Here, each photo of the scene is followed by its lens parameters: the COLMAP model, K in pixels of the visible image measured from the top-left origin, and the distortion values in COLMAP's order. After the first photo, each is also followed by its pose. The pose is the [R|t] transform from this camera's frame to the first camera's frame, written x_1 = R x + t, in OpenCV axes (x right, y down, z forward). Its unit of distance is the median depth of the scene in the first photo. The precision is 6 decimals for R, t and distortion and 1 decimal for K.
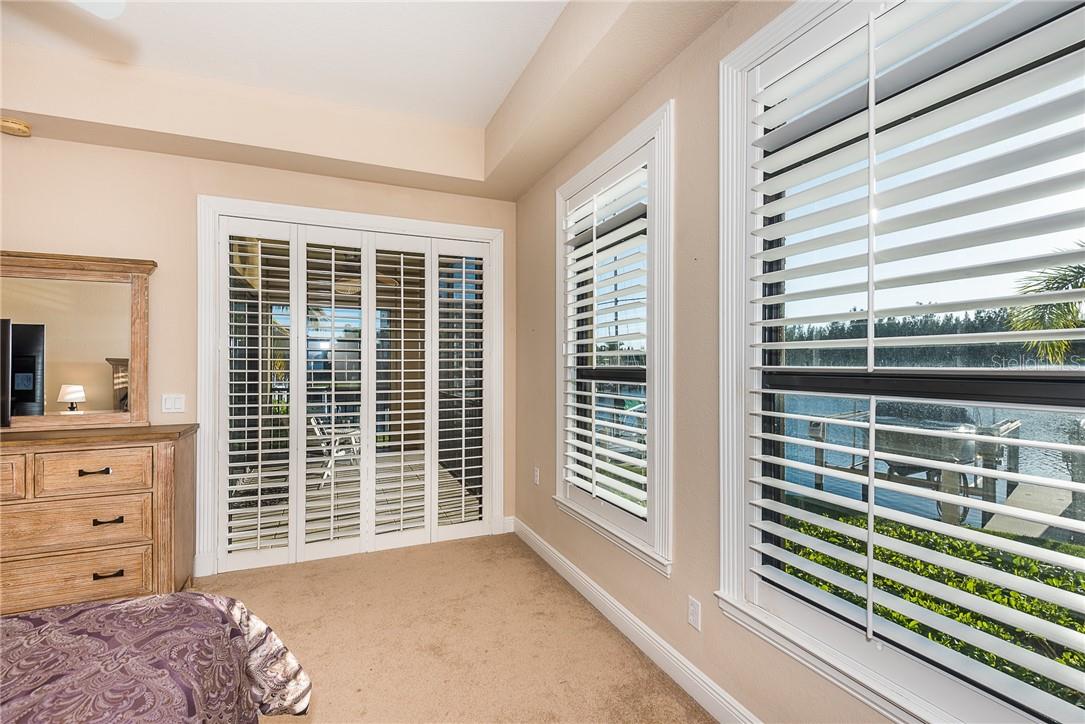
lens RADIAL K [[496.2, 0, 542.0], [0, 496.2, 359.6], [0, 0, 1]] dist [0.015234, -0.003250]
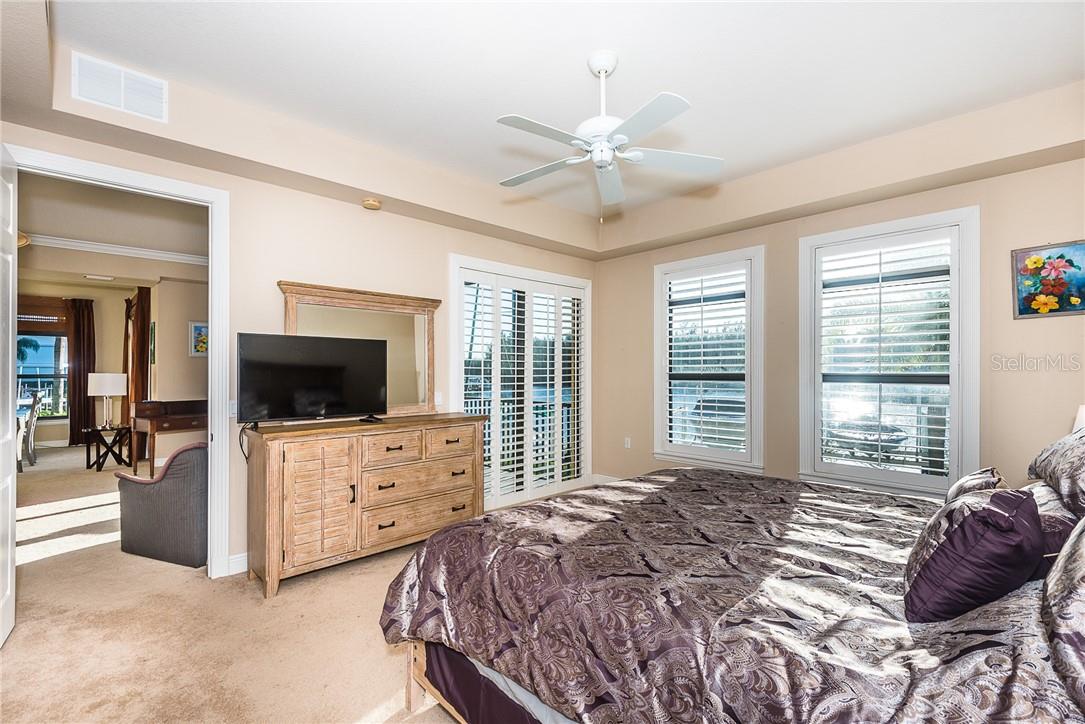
lens RADIAL K [[496.2, 0, 542.5], [0, 496.2, 368.7], [0, 0, 1]] dist [0.015234, -0.003250]
pose [[0.927047, 0.003428, 0.374930, -1.192192], [-0.003311, 0.999994, -0.000956, 0.002620], [-0.374931, -0.000355, 0.927052, -0.505610]]
